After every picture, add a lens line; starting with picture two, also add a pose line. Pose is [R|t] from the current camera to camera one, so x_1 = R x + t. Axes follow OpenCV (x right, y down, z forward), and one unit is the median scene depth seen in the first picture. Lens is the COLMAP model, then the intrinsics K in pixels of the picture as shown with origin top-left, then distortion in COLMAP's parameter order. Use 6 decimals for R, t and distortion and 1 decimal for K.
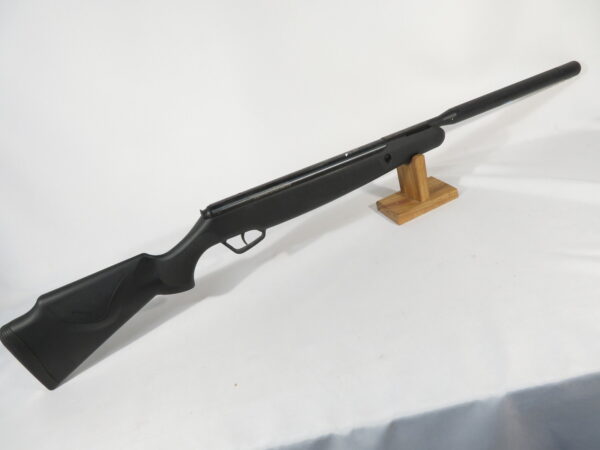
lens RADIAL K [[434.1, 0, 300.0], [0, 434.1, 225.0], [0, 0, 1]] dist [0.000192, -0.001379]
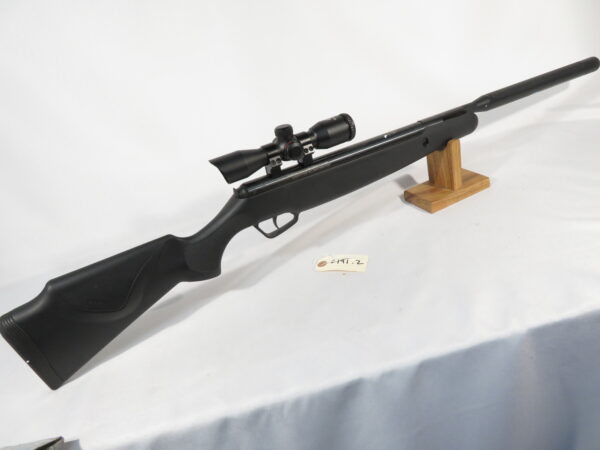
lens RADIAL K [[434.1, 0, 300.0], [0, 434.1, 225.0], [0, 0, 1]] dist [0.000192, -0.001379]
pose [[0.996545, 0.019682, 0.080685, -0.149056], [-0.018447, 0.999701, -0.016023, 0.049741], [-0.080976, 0.014479, 0.996611, 0.077140]]
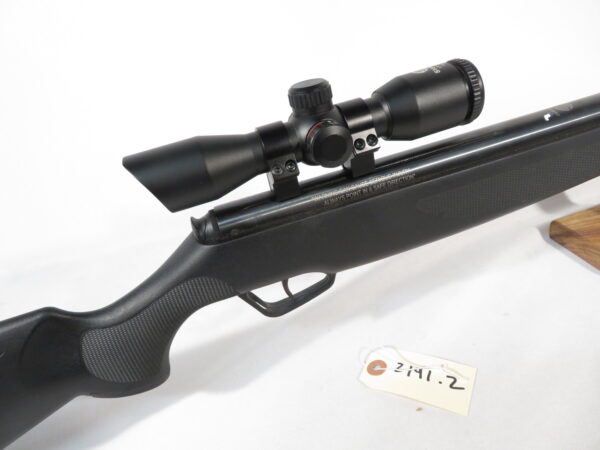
lens RADIAL K [[455.9, 0, 280.5], [0, 455.9, 225.7], [0, 0, 1]] dist [-0.000334, -0.001207]
pose [[0.989037, 0.107075, -0.101690, -0.091490], [-0.101308, 0.993026, 0.060296, -0.056753], [0.107437, -0.049333, 0.992987, 0.526871]]
